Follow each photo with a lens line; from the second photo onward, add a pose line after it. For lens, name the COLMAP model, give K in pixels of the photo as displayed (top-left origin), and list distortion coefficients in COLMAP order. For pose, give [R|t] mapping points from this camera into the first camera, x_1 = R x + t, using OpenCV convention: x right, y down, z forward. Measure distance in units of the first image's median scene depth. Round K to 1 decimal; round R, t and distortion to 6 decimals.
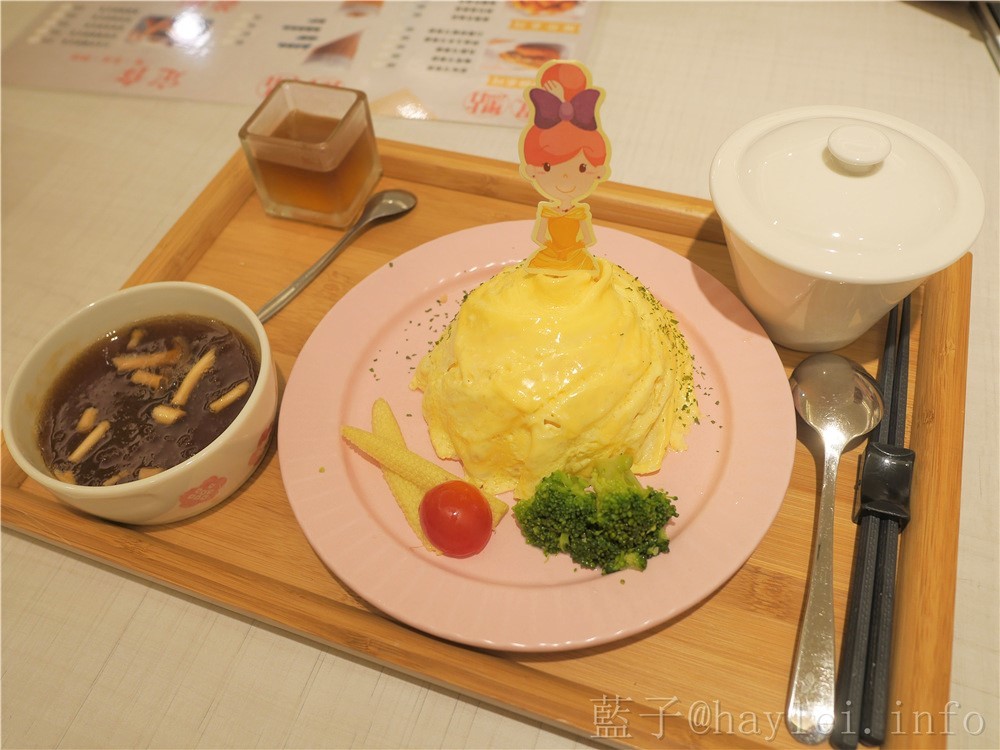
lens RADIAL K [[867.2, 0, 500.0], [0, 867.2, 375.0], [0, 0, 1]] dist [-0.040877, 0.005003]
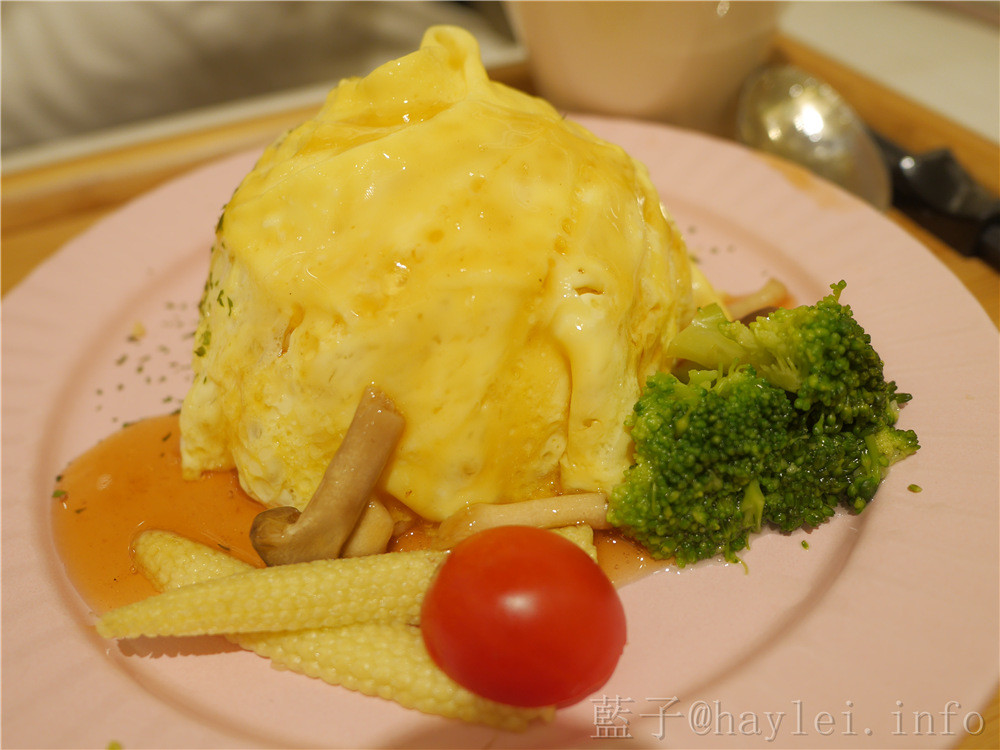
lens RADIAL K [[867.2, 0, 500.0], [0, 867.2, 375.0], [0, 0, 1]] dist [-0.040877, 0.005003]
pose [[0.745350, -0.440849, 0.500106, -0.198847], [0.542223, 0.837312, -0.070020, 0.092725], [-0.387877, 0.323358, 0.863129, 0.610477]]
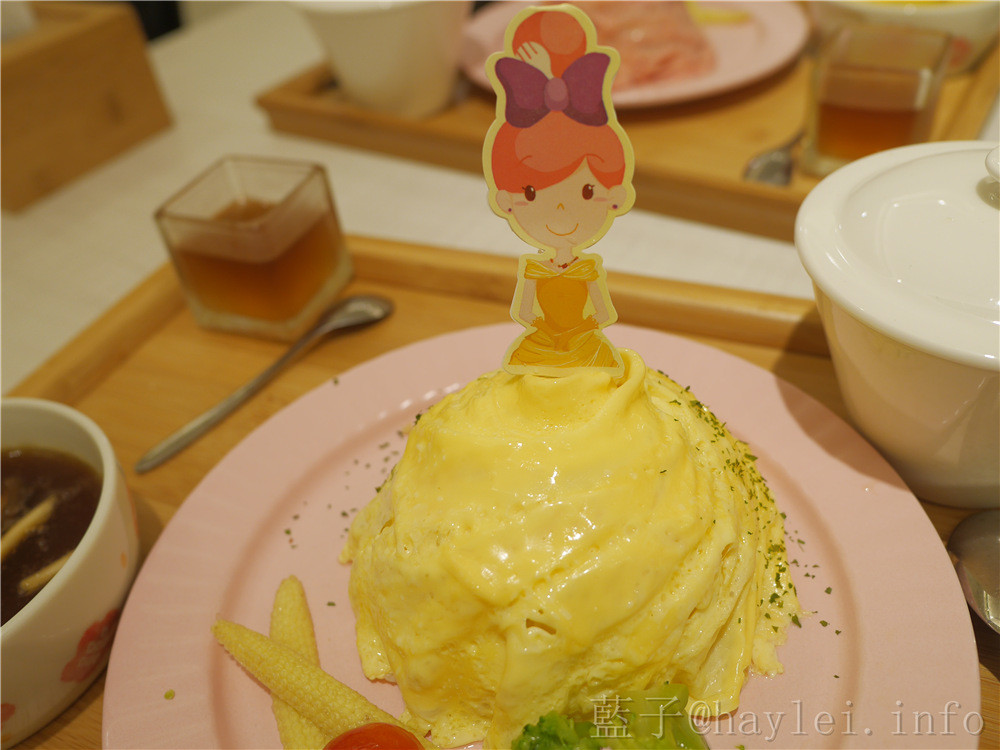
lens RADIAL K [[867.2, 0, 500.0], [0, 867.2, 375.0], [0, 0, 1]] dist [-0.040877, 0.005003]
pose [[0.997290, -0.003506, -0.073486, 0.070756], [-0.011304, 0.979701, -0.200143, 0.007880], [0.072697, 0.200432, 0.977007, 0.387440]]
